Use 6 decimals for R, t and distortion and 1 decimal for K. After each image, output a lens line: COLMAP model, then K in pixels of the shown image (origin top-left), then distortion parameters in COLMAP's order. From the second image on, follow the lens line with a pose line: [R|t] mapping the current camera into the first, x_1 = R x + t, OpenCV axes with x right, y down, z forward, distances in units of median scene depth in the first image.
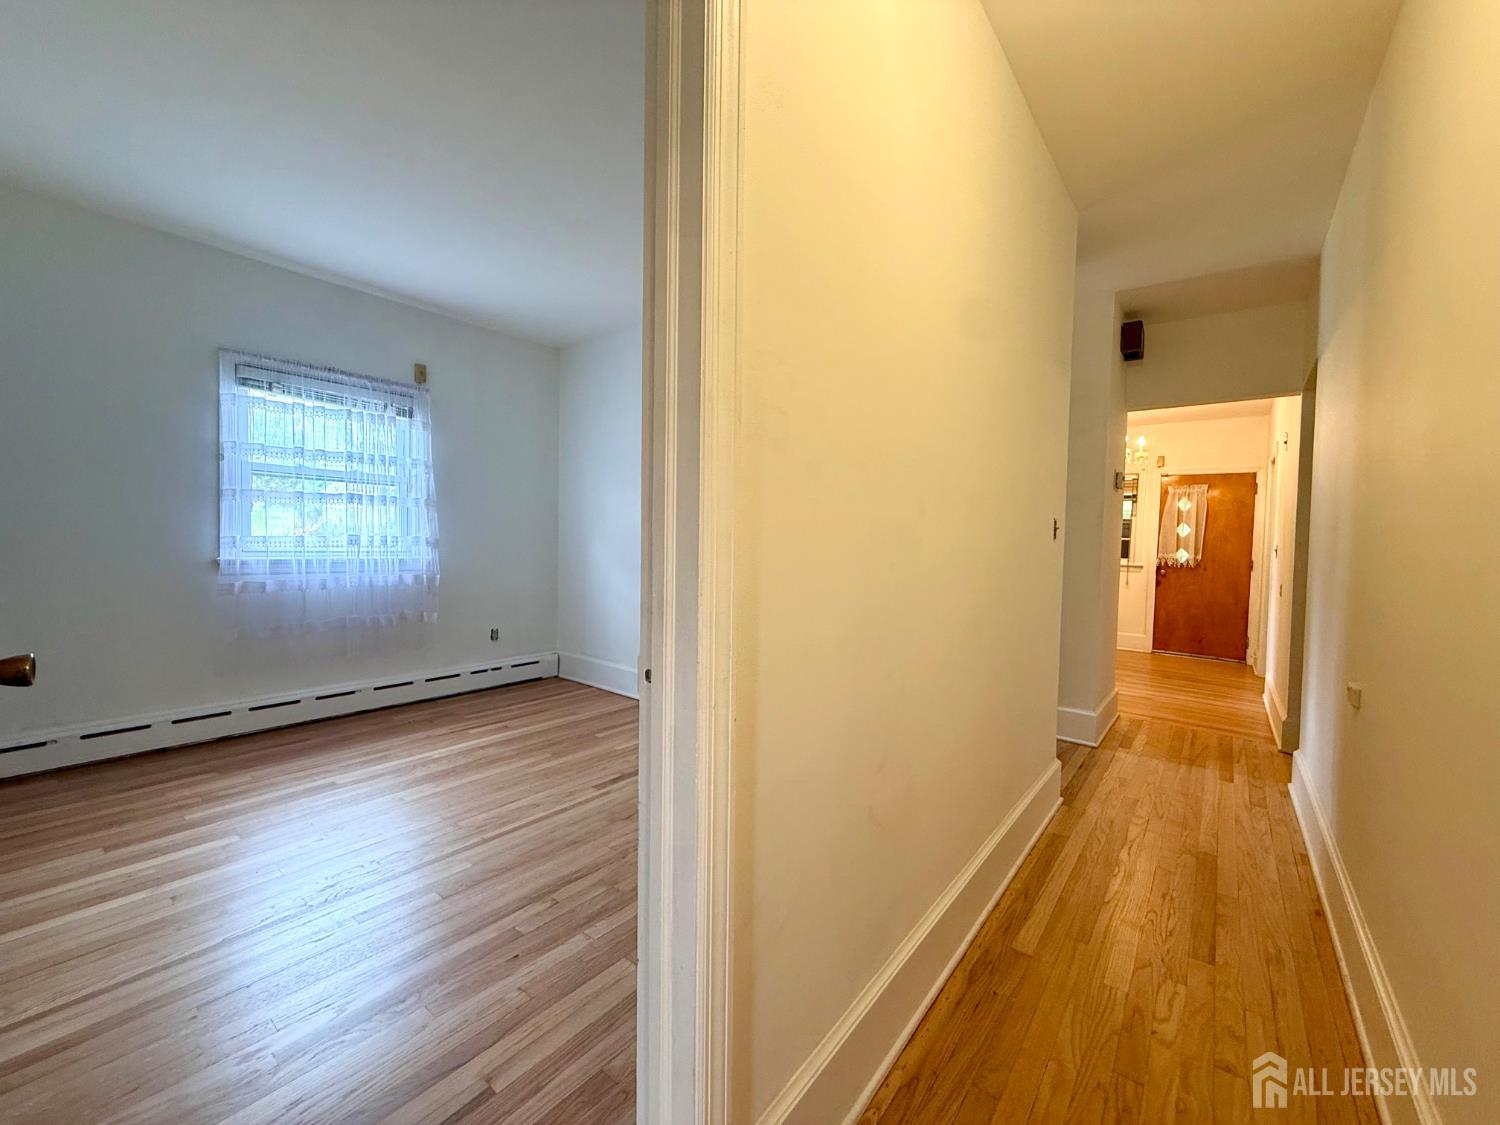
lens RADIAL K [[600.5, 0, 750.0], [0, 600.5, 562.5], [0, 0, 1]] dist [0.000301, -0.000140]
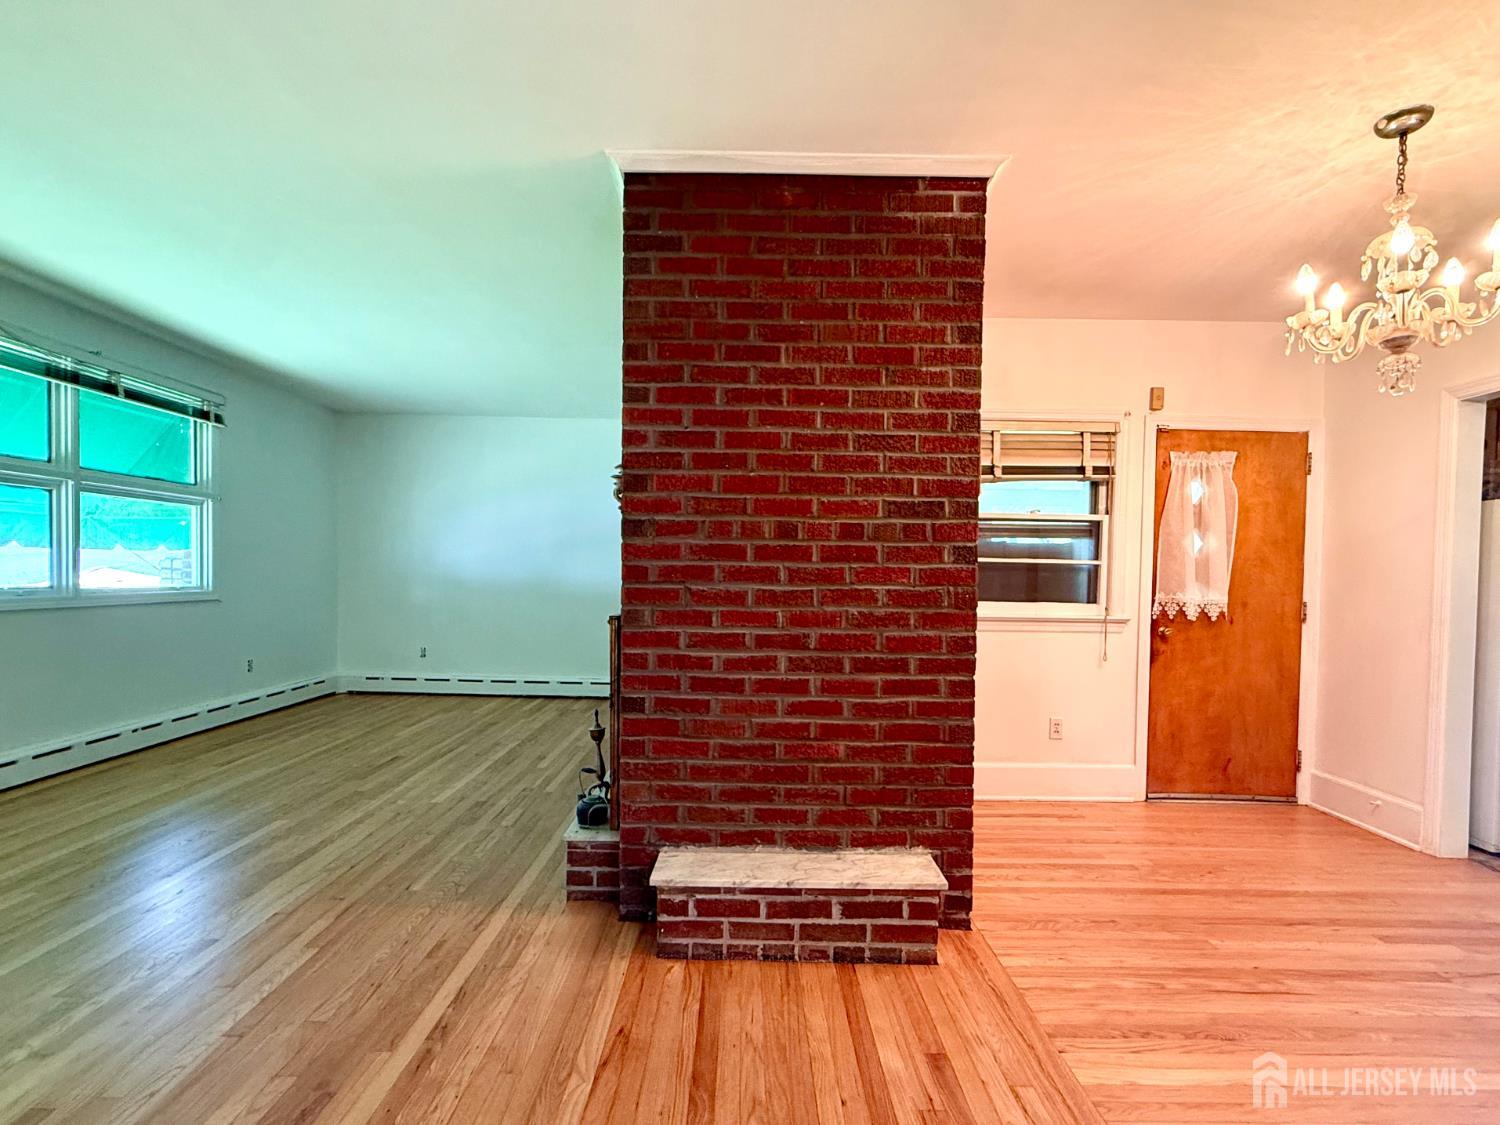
lens RADIAL K [[715.5, 0, 752.4], [0, 715.5, 589.4], [0, 0, 1]] dist [0.000403, 0.000521]
pose [[0.781760, -0.033089, 0.622701, 0.078469], [0.031054, 0.999418, 0.014120, -0.036435], [-0.622806, 0.008299, 0.782333, 0.777682]]
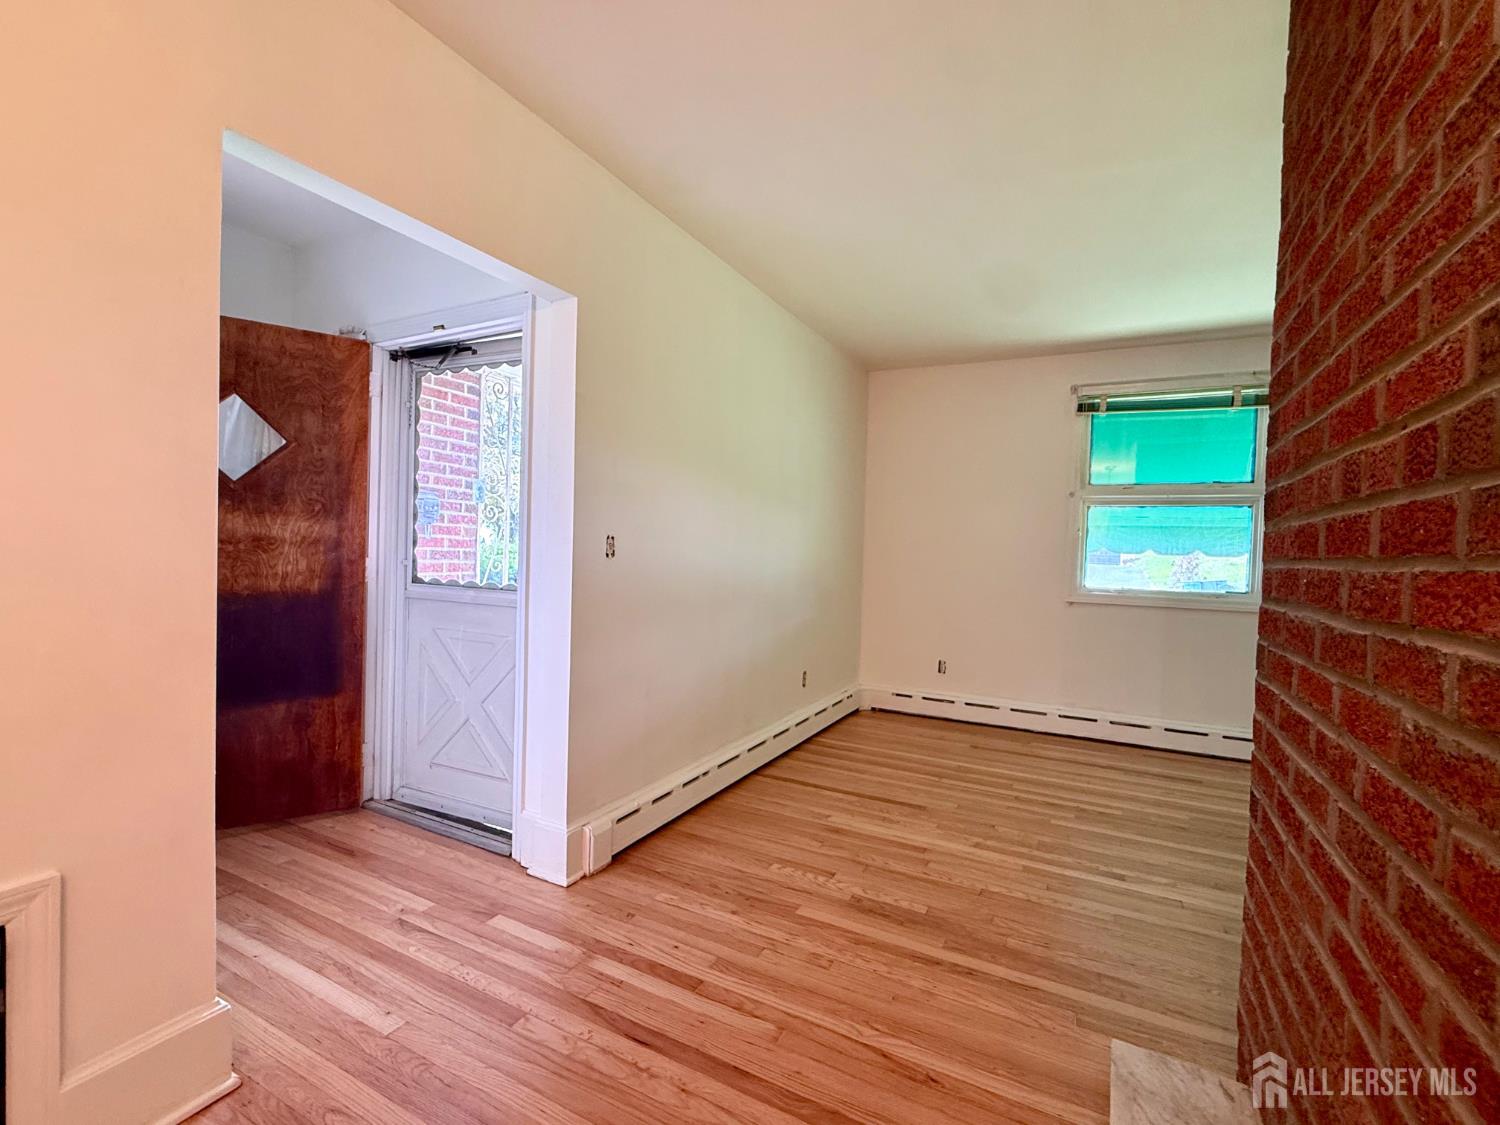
lens RADIAL K [[677.9, 0, 750.0], [0, 677.9, 562.5], [0, 0, 1]] dist [-0.001587, 0.000013]
pose [[0.189077, -0.005684, -0.981946, 0.433038], [-0.060733, 0.998001, -0.017471, -0.034585], [0.980082, 0.062940, 0.188354, 0.911923]]
